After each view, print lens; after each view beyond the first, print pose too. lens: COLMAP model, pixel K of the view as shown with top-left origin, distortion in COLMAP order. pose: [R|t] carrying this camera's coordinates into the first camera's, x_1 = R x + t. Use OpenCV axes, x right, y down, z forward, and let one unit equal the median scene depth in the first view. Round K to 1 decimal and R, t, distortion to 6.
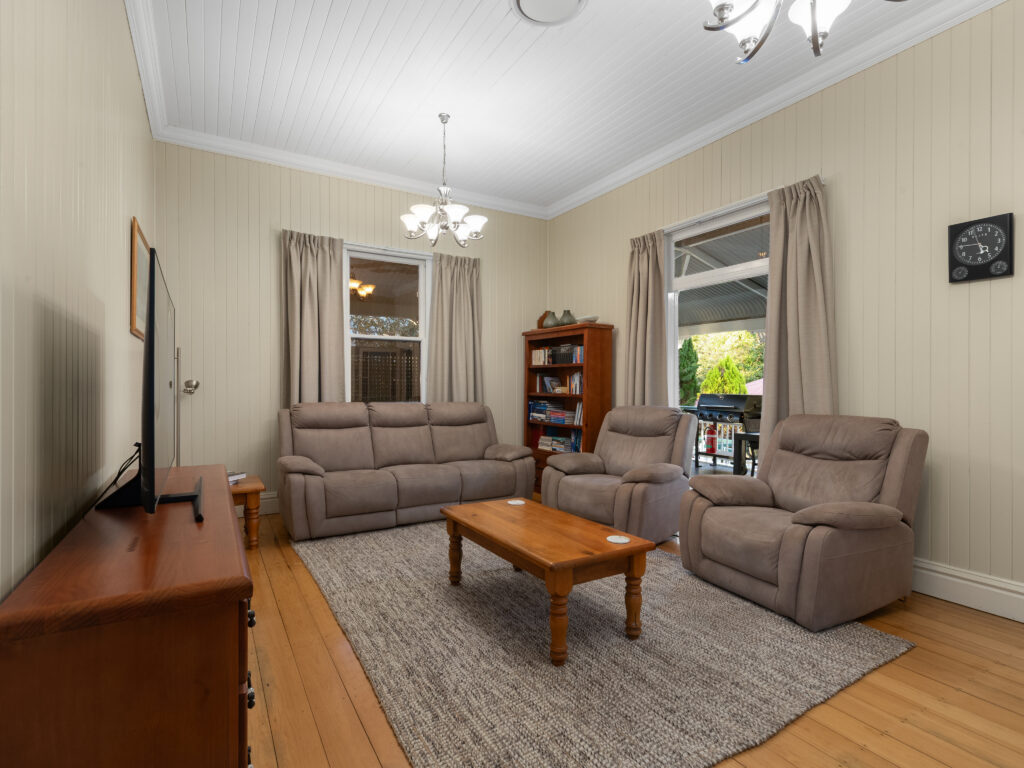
lens RADIAL K [[514.9, 0, 510.2], [0, 514.9, 386.4], [0, 0, 1]] dist [0.001294, -0.001438]
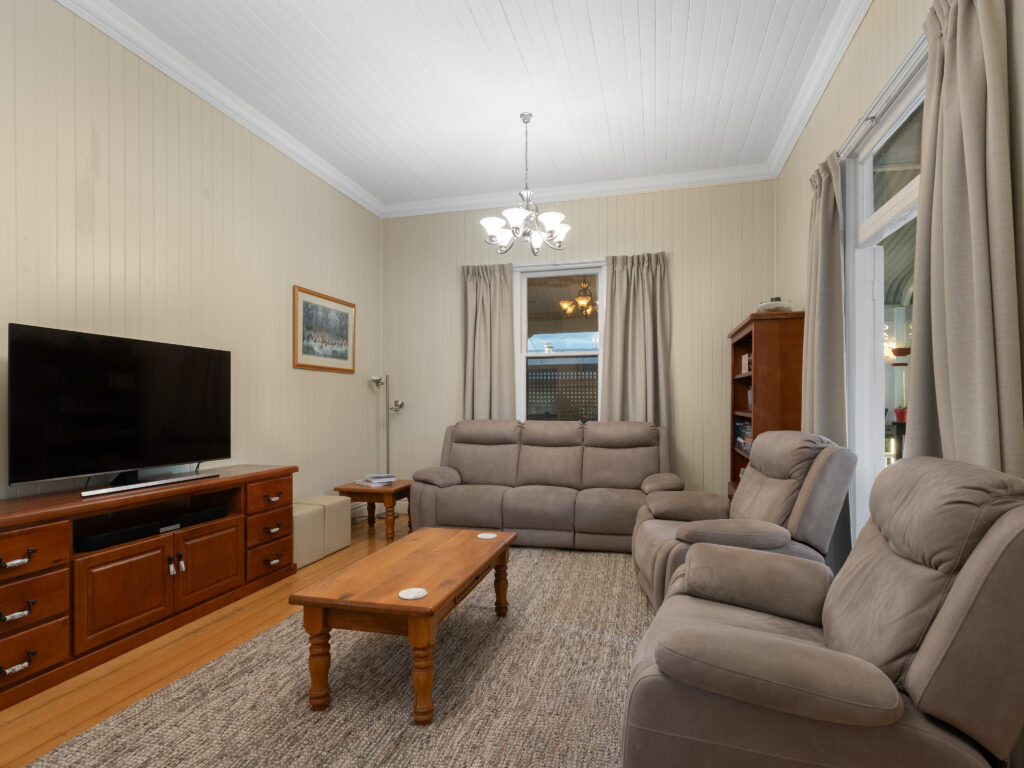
lens RADIAL K [[514.9, 0, 481.6], [0, 514.9, 406.9], [0, 0, 1]] dist [0.001294, -0.001438]
pose [[0.714555, -0.004381, -0.699566, 0.379489], [0.007801, 0.999968, 0.001706, 0.002025], [0.699536, -0.006677, 0.714566, 0.223328]]
